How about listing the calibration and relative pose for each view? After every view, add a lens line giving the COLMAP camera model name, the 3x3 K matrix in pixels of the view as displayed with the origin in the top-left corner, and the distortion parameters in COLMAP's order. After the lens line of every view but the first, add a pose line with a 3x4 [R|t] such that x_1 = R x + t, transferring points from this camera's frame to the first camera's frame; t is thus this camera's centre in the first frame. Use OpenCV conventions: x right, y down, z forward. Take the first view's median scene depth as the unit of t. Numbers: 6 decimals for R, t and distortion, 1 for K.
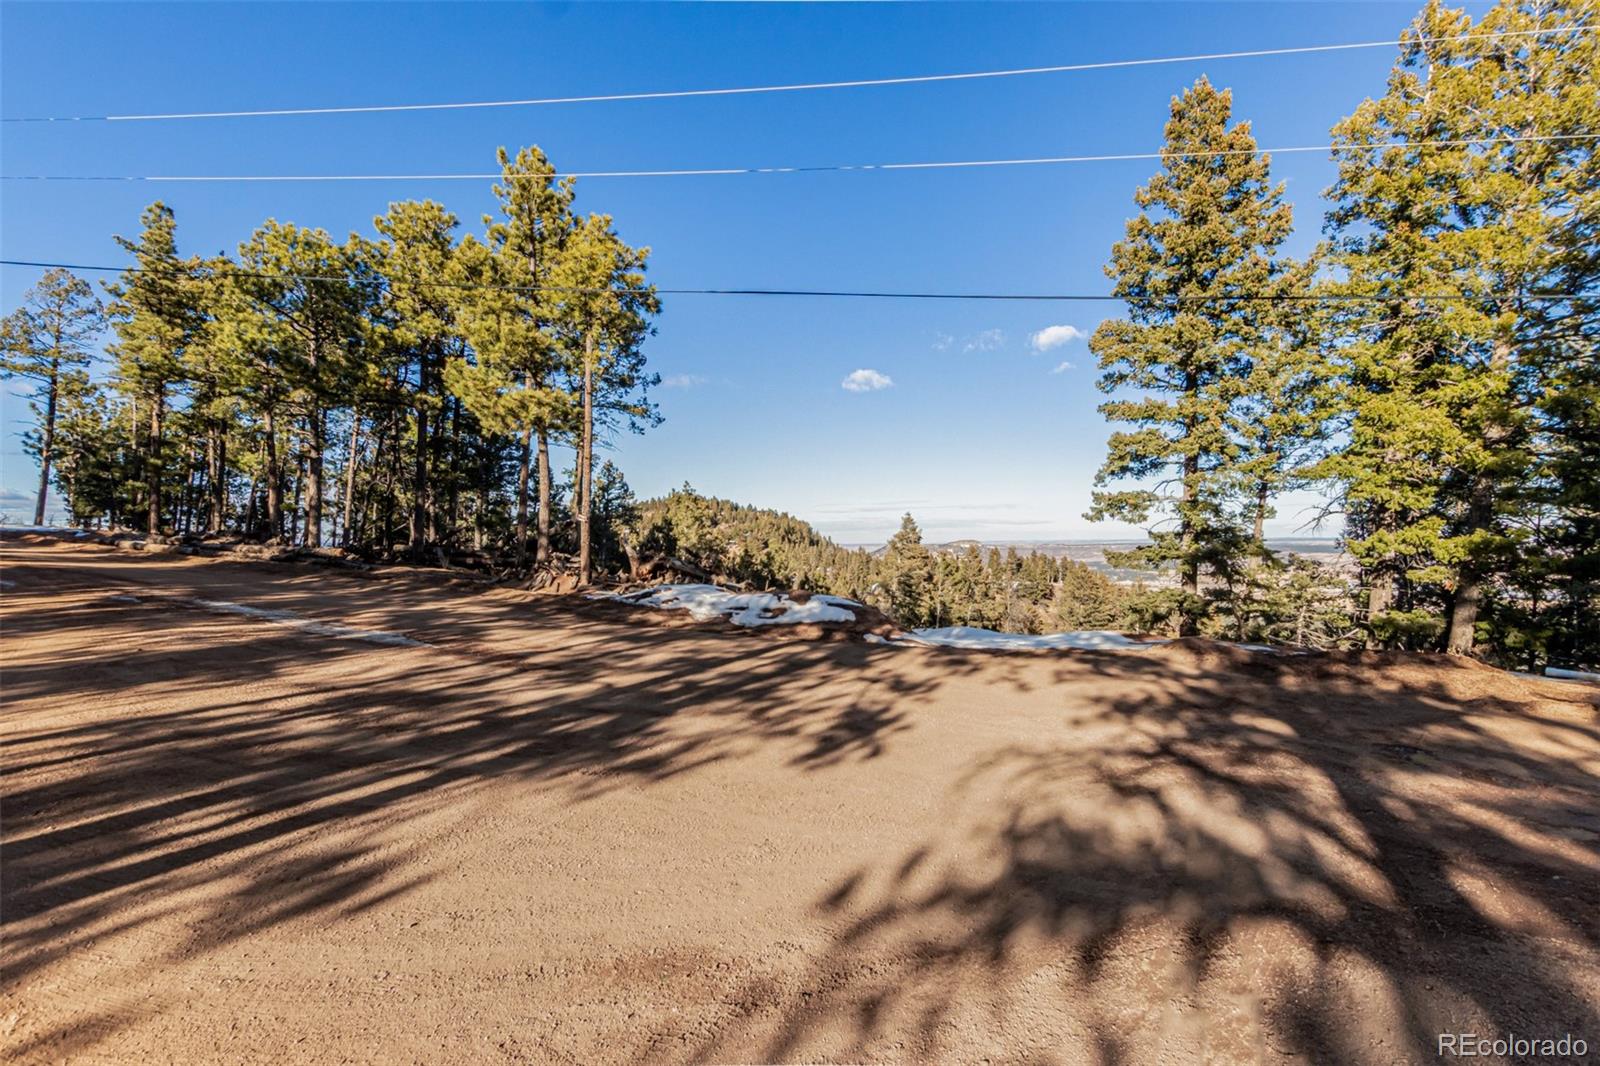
lens RADIAL K [[743.8, 0, 801.7], [0, 743.8, 538.4], [0, 0, 1]] dist [0.011814, -0.004160]
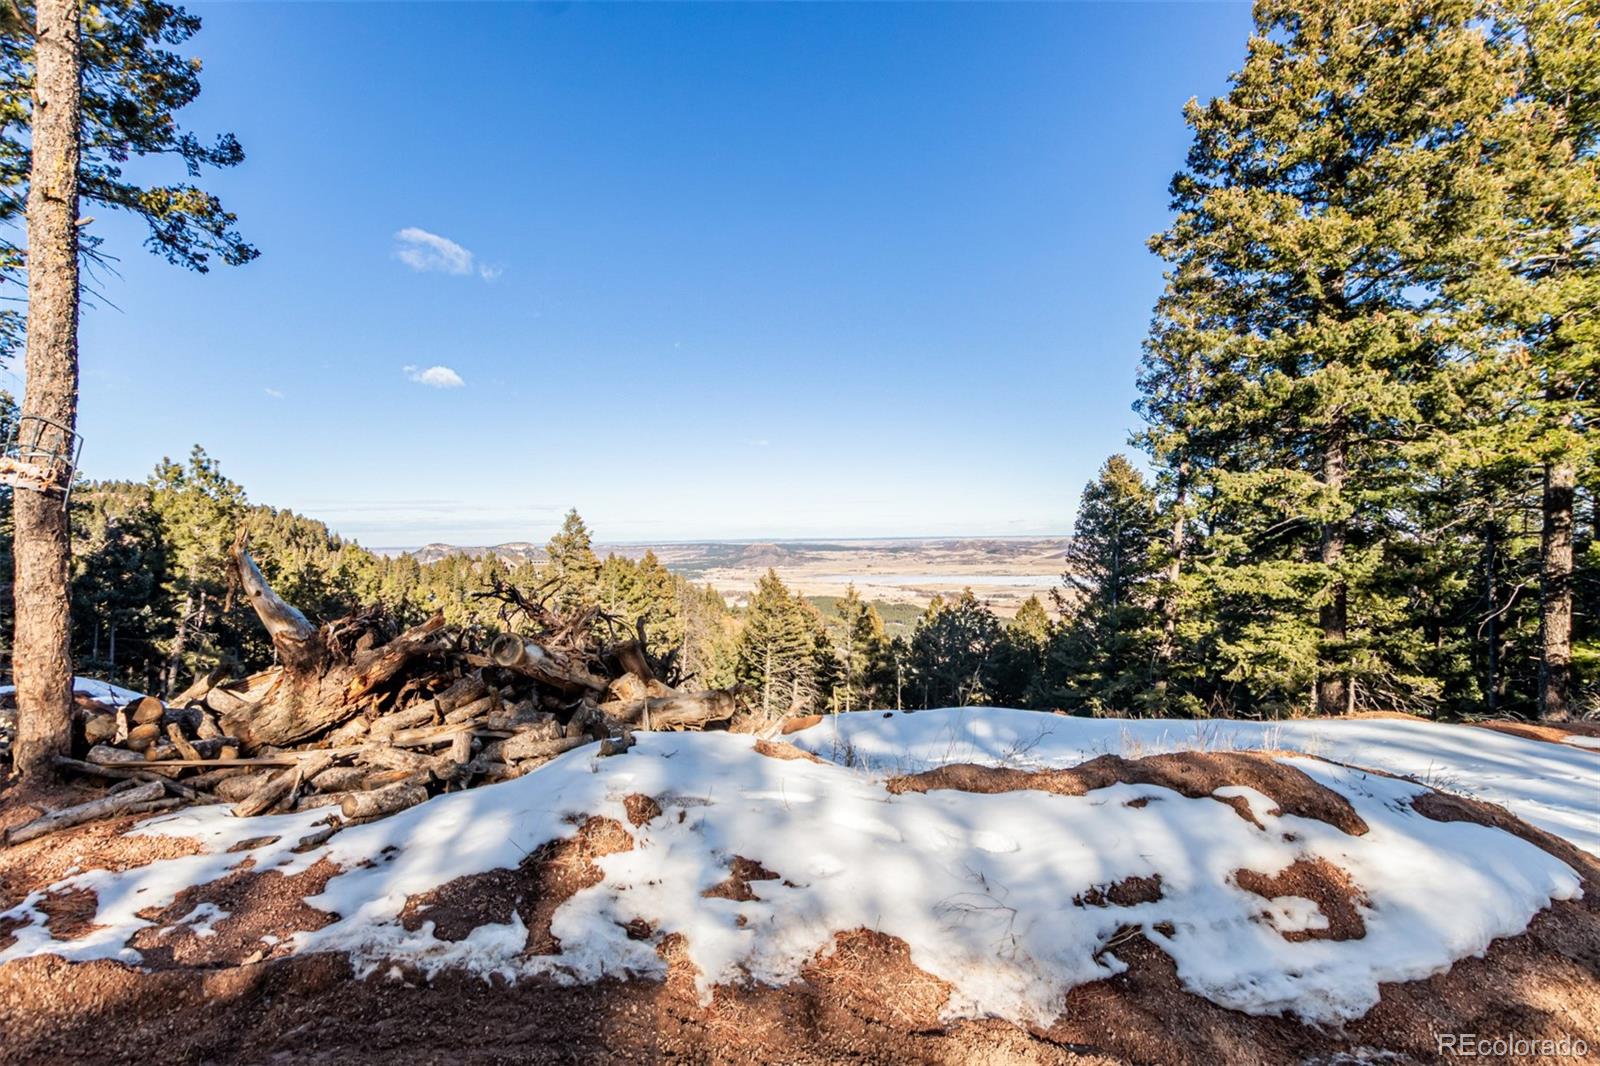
lens RADIAL K [[742.6, 0, 810.4], [0, 742.6, 543.1], [0, 0, 1]] dist [0.012438, -0.005127]
pose [[0.827968, -0.006959, 0.560732, -0.166107], [0.004597, 0.999974, 0.005621, -0.006291], [-0.560756, -0.002076, 0.827978, 0.506665]]
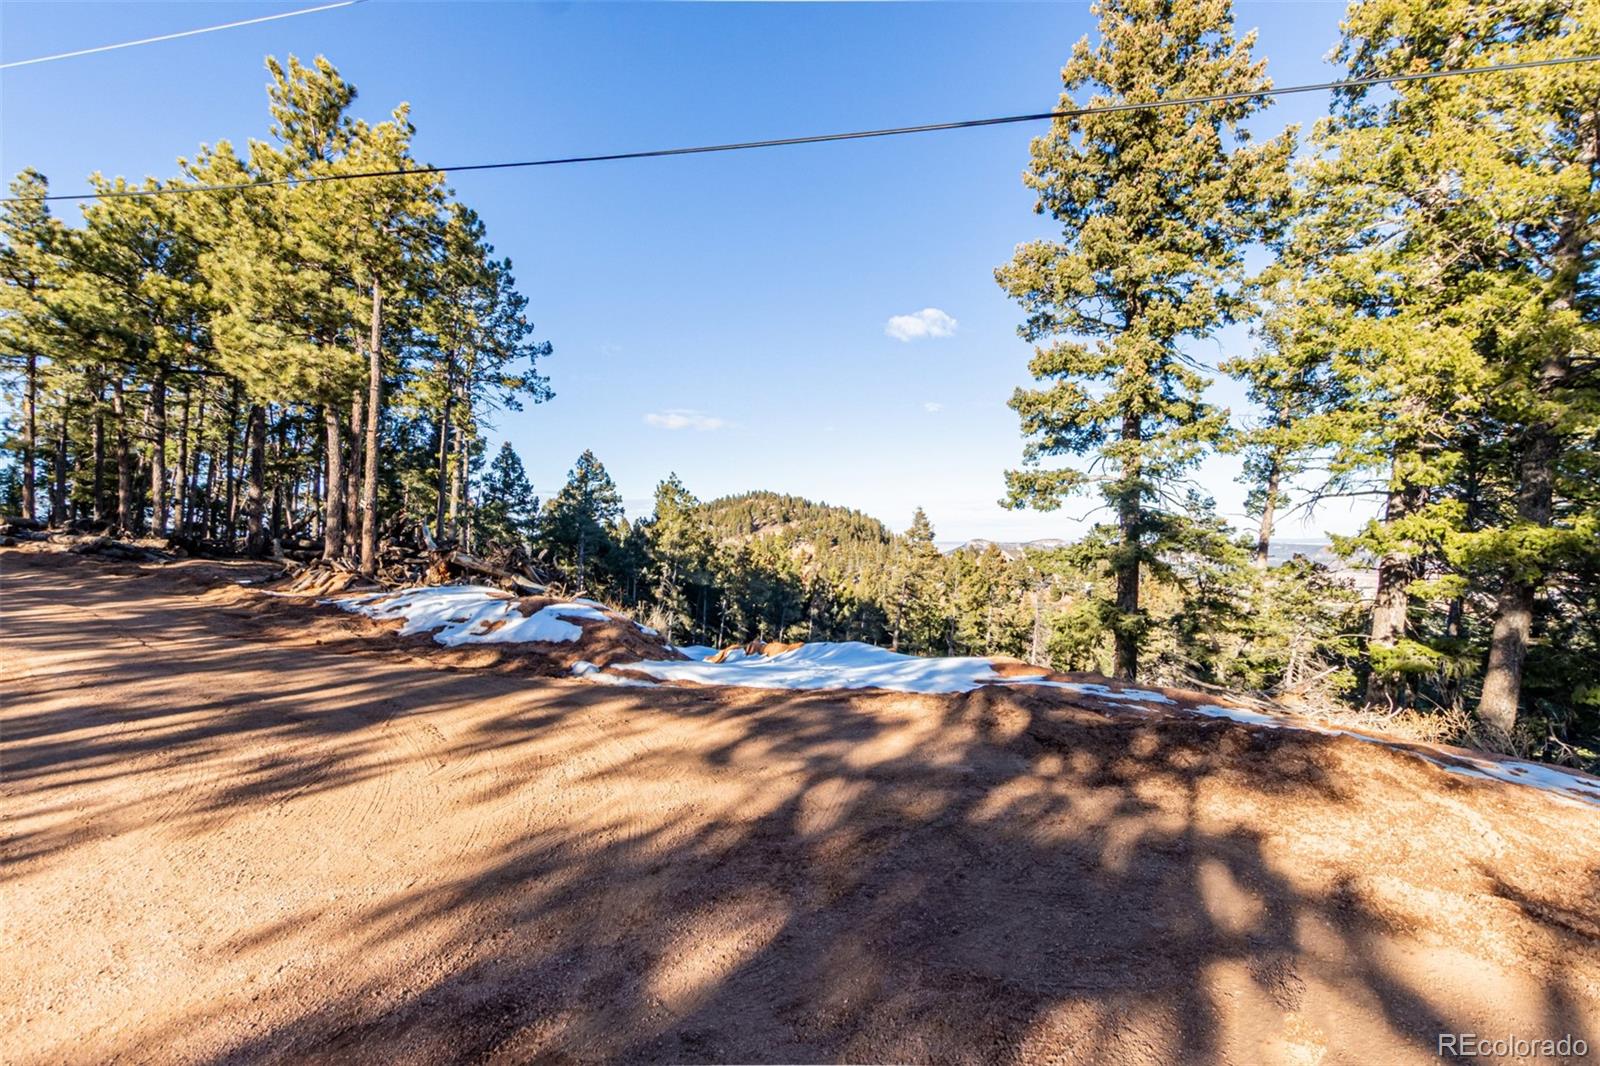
lens RADIAL K [[742.6, 0, 804.0], [0, 742.6, 539.6], [0, 0, 1]] dist [0.012438, -0.005127]
pose [[0.994733, 0.006030, -0.102319, 0.197750], [-0.005514, 0.999971, 0.005329, 0.003329], [0.102348, -0.004736, 0.994737, 0.167573]]
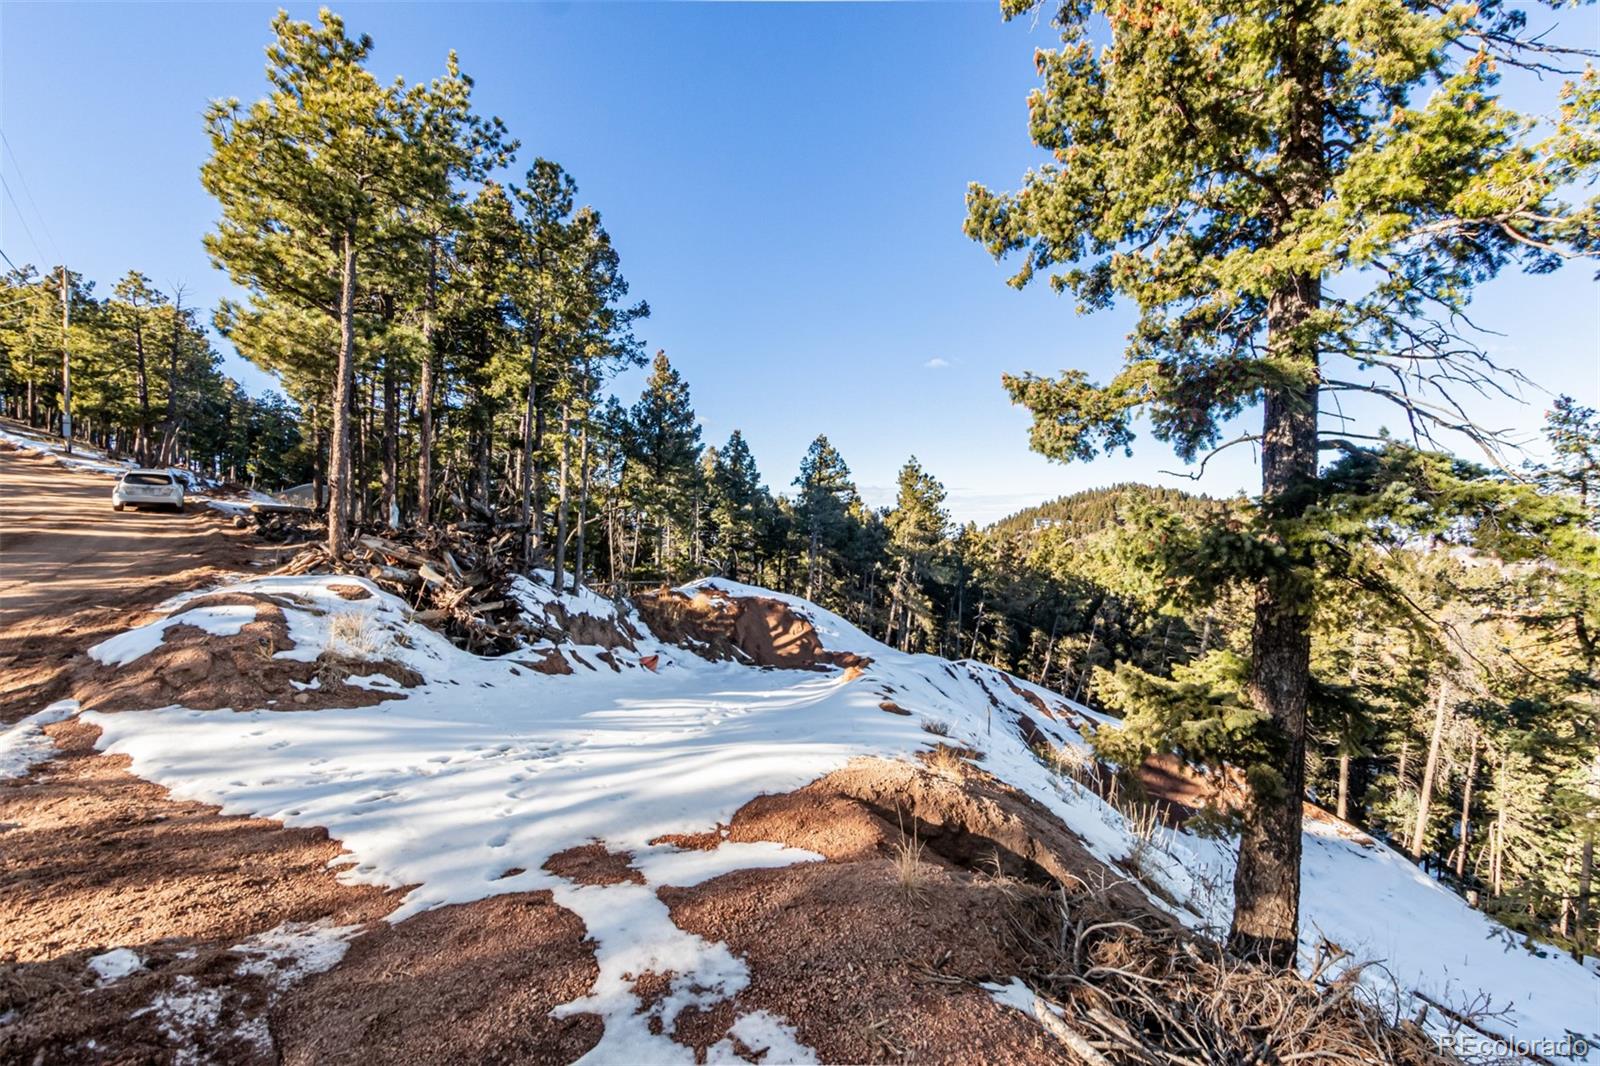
lens RADIAL K [[742.6, 0, 815.4], [0, 742.6, 530.8], [0, 0, 1]] dist [0.012438, -0.005127]
pose [[0.844418, 0.011404, -0.535563, 0.373899], [-0.011157, 0.999931, 0.003699, 0.009969], [0.535569, 0.002852, 0.844487, 0.457136]]
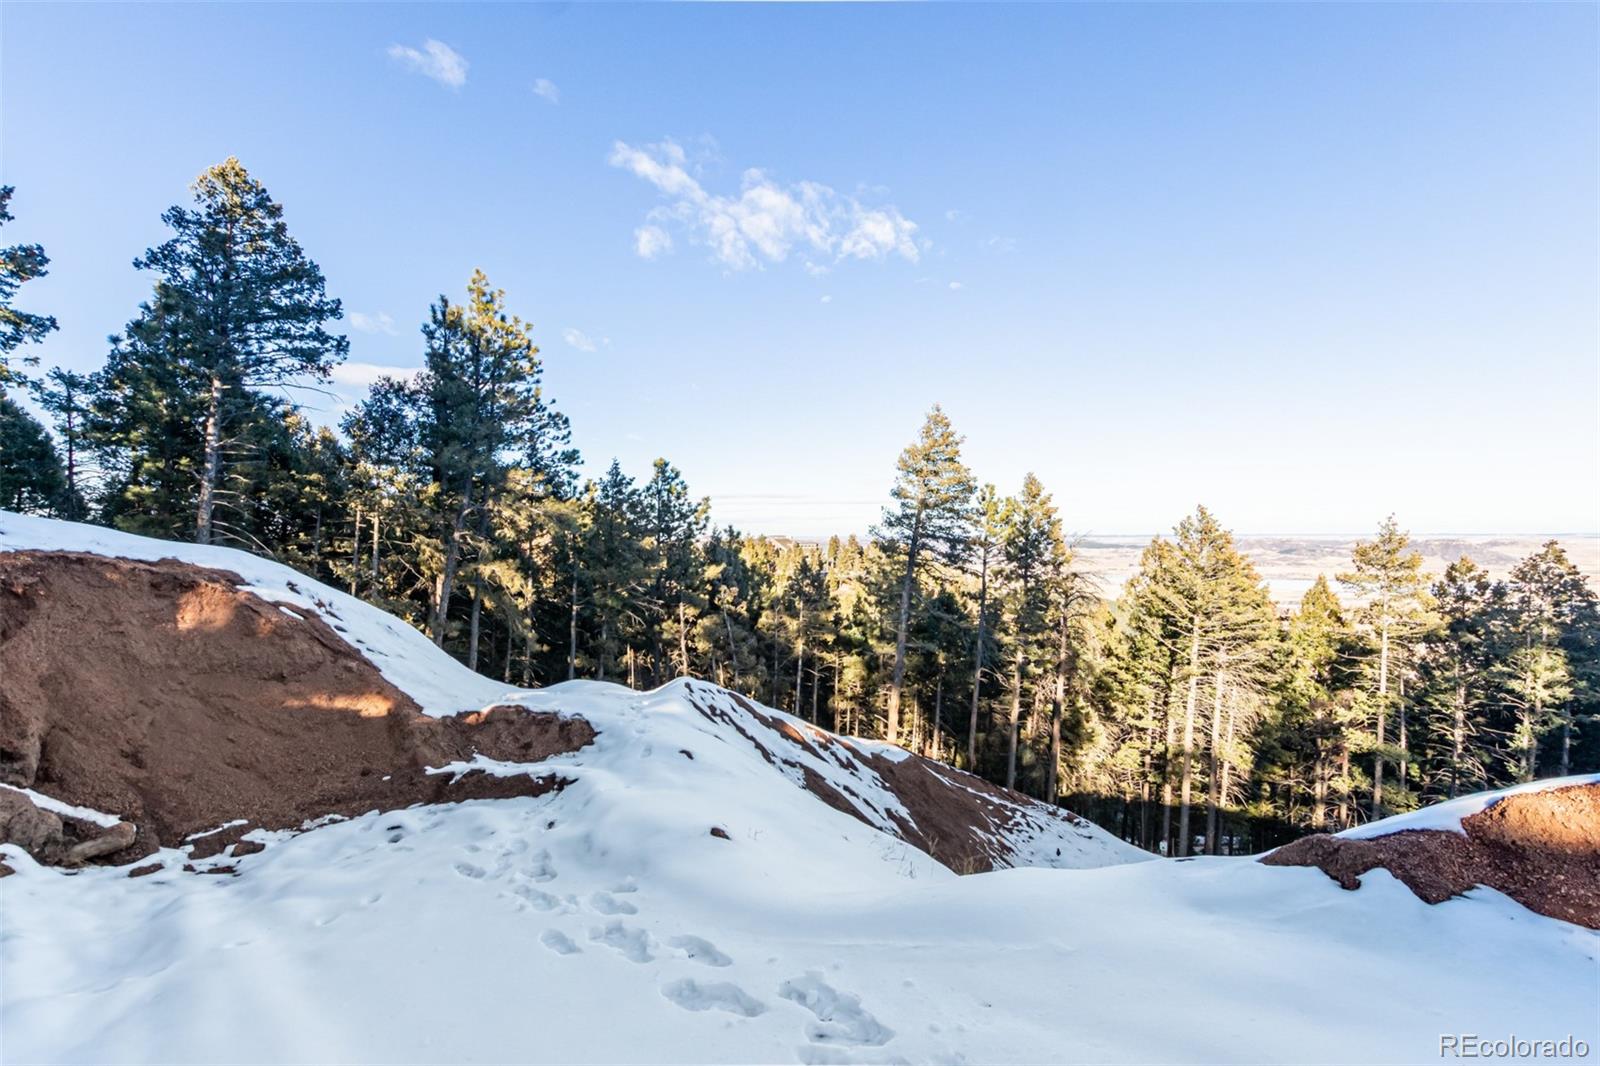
lens RADIAL K [[742.6, 0, 815.8], [0, 742.6, 534.7], [0, 0, 1]] dist [0.012438, -0.005127]
pose [[0.962868, 0.004940, 0.269927, -0.166082], [-0.005554, 0.999983, 0.001510, 0.117068], [-0.269915, -0.002953, 0.962880, 1.076555]]
